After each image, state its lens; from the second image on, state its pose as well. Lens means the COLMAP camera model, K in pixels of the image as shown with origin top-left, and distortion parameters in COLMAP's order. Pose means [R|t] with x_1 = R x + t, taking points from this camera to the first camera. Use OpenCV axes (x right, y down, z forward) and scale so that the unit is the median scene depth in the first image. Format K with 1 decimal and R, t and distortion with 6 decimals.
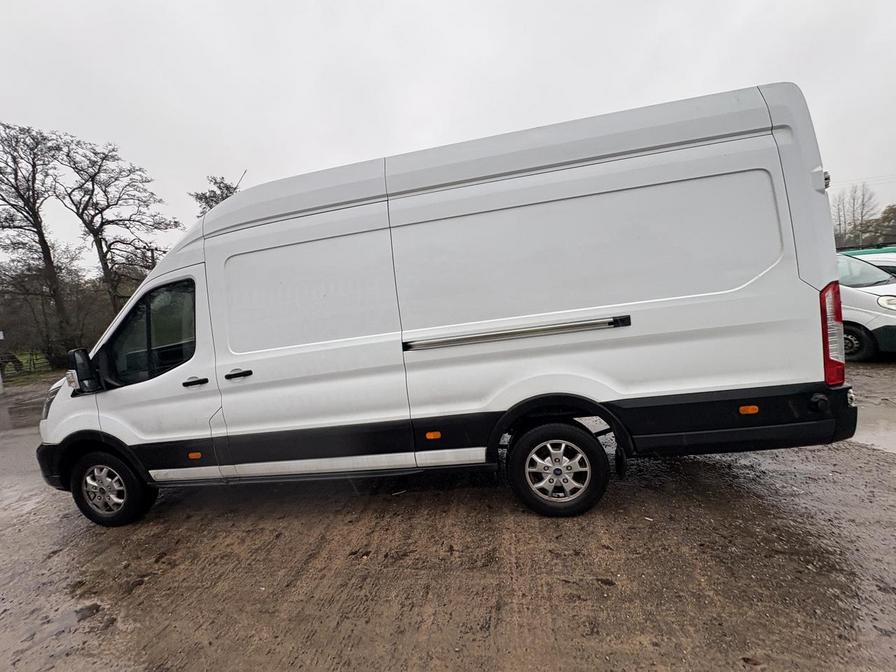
lens RADIAL K [[355.6, 0, 448.0], [0, 355.6, 336.0], [0, 0, 1]] dist [0.000320, 0.000683]
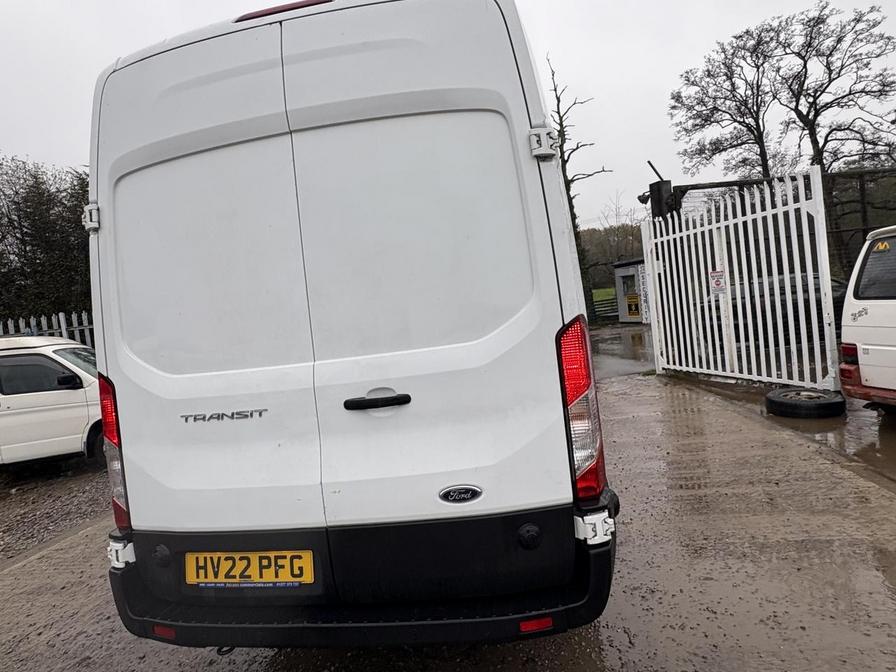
lens RADIAL K [[514.4, 0, 447.8], [0, 514.4, 330.3], [0, 0, 1]] dist [0.000528, 0.000483]
pose [[0.011841, 0.139572, -0.990141, 0.206147], [0.043441, 0.989204, 0.139960, -0.033516], [0.998986, -0.044670, 0.005650, 0.160670]]
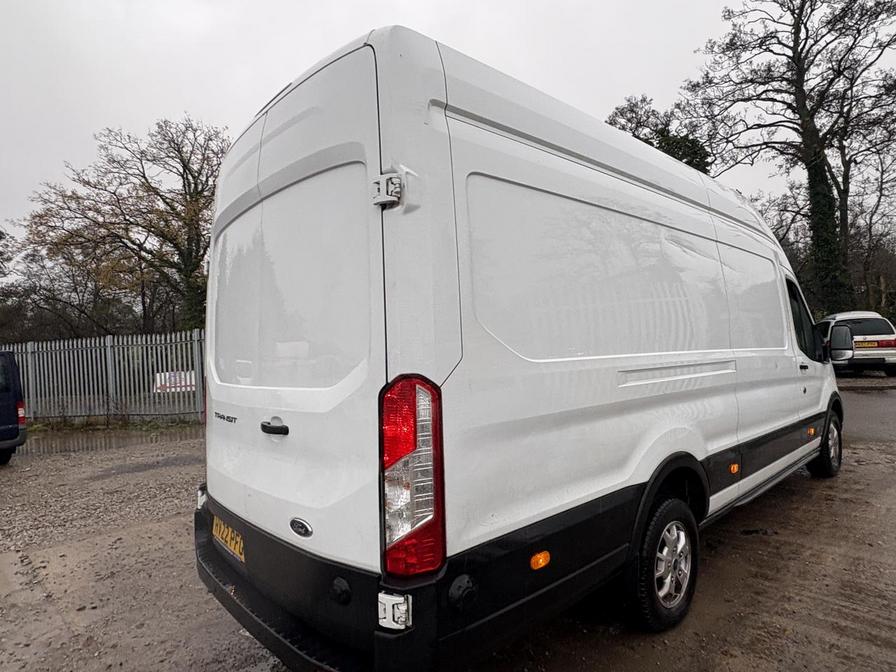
lens RADIAL K [[514.4, 0, 447.8], [0, 514.4, 330.3], [0, 0, 1]] dist [0.000528, 0.000483]
pose [[-0.621371, 0.117931, -0.774591, 0.179274], [0.058131, 0.992822, 0.104524, -0.037199], [0.781357, 0.019921, -0.623766, 0.230740]]
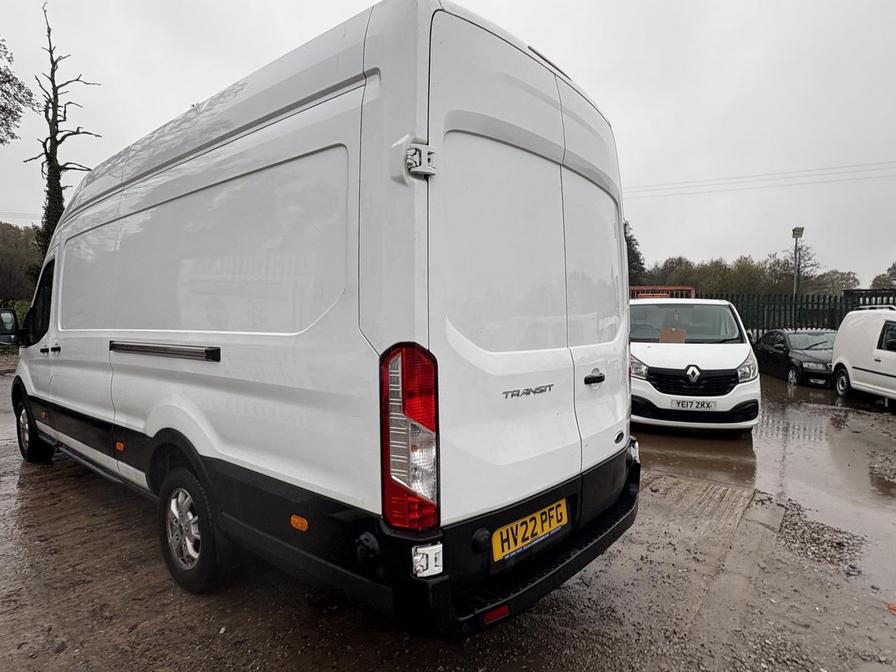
lens RADIAL K [[514.4, 0, 448.0], [0, 514.4, 336.0], [0, 0, 1]] dist [-0.002727, 0.000280]
pose [[0.841521, 0.140697, -0.521582, 0.158763], [-0.142399, 0.989115, 0.037066, -0.020609], [0.521120, 0.043081, 0.852396, 0.036151]]
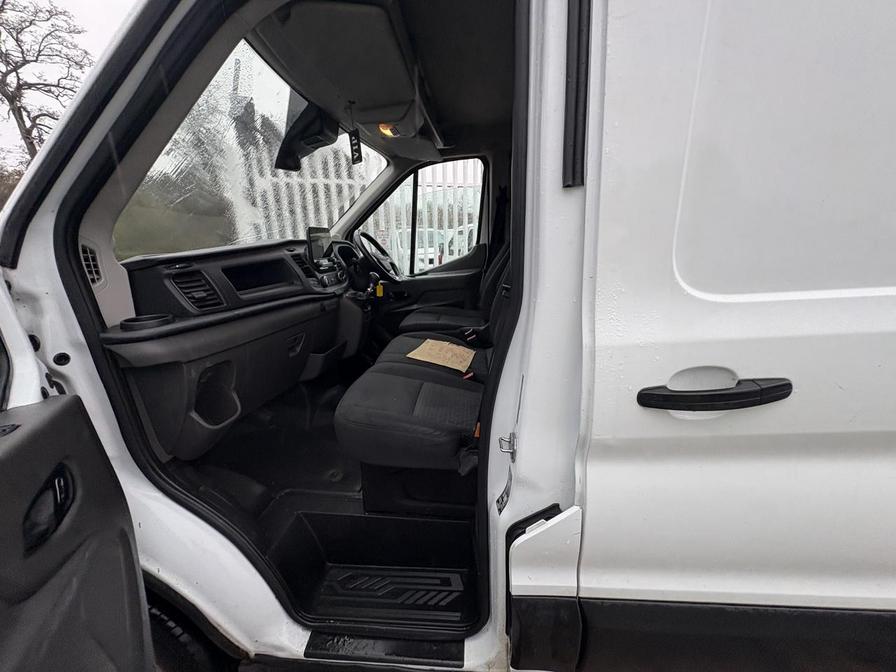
lens RADIAL K [[355.6, 0, 448.0], [0, 355.6, 336.0], [0, 0, 1]] dist [0.000320, 0.000683]
pose [[0.995015, 0.059535, 0.080001, -0.090290], [-0.072991, 0.981415, 0.177472, 0.005489], [-0.067949, -0.182427, 0.980869, 0.093999]]
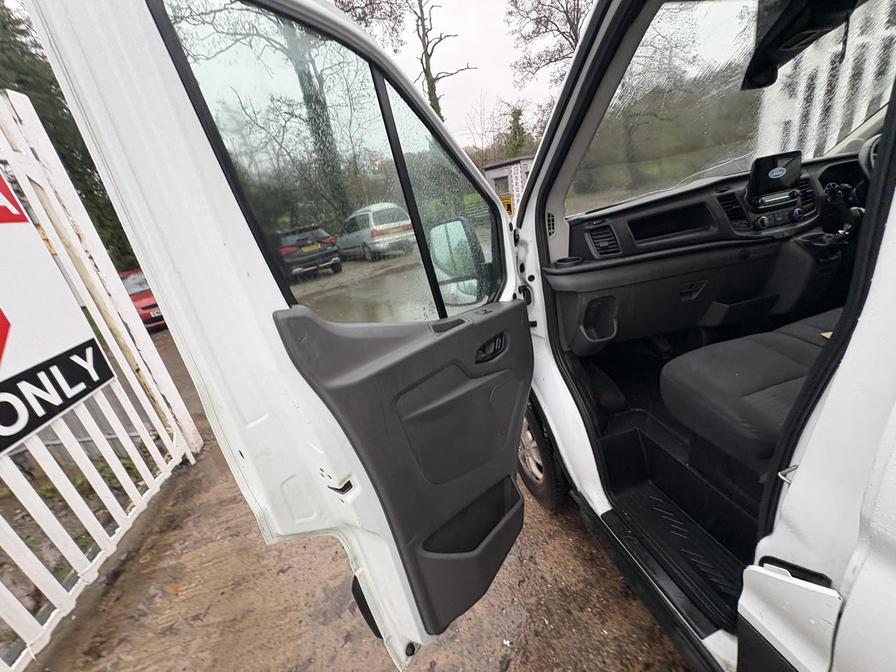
lens RADIAL K [[355.6, 0, 448.0], [0, 355.6, 336.0], [0, 0, 1]] dist [0.000320, 0.000683]
pose [[0.390792, 0.365541, -0.844785, -0.073801], [0.058507, 0.906047, 0.419114, -0.001264], [0.918618, -0.213212, 0.332689, 0.093210]]
